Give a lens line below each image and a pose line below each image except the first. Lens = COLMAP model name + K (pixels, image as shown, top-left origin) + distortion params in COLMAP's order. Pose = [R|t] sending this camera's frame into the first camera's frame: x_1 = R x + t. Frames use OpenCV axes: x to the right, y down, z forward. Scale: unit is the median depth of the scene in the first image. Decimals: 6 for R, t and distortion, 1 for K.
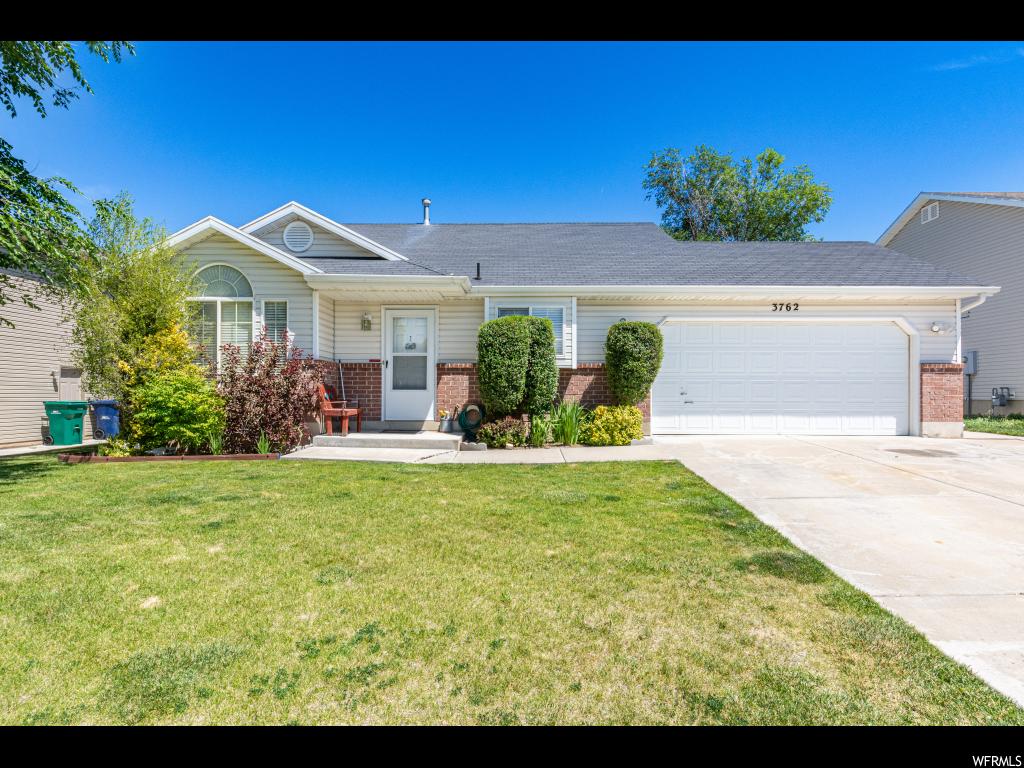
lens RADIAL K [[525.9, 0, 512.0], [0, 525.9, 384.0], [0, 0, 1]] dist [-0.002167, -0.000621]
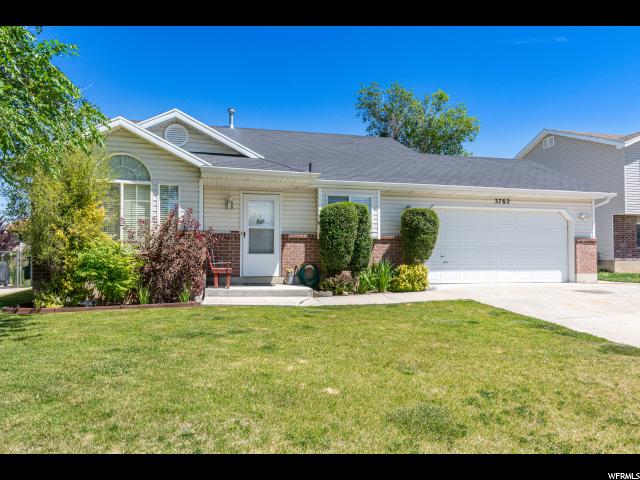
lens RADIAL K [[404.5, 0, 320.0], [0, 404.5, 240.0], [0, 0, 1]] dist [0.002859, 0.000352]
pose [[0.973618, 0.009071, 0.228005, -0.294494], [-0.003859, 0.999721, -0.023295, -0.000460], [-0.228153, 0.021801, 0.973381, -0.049001]]
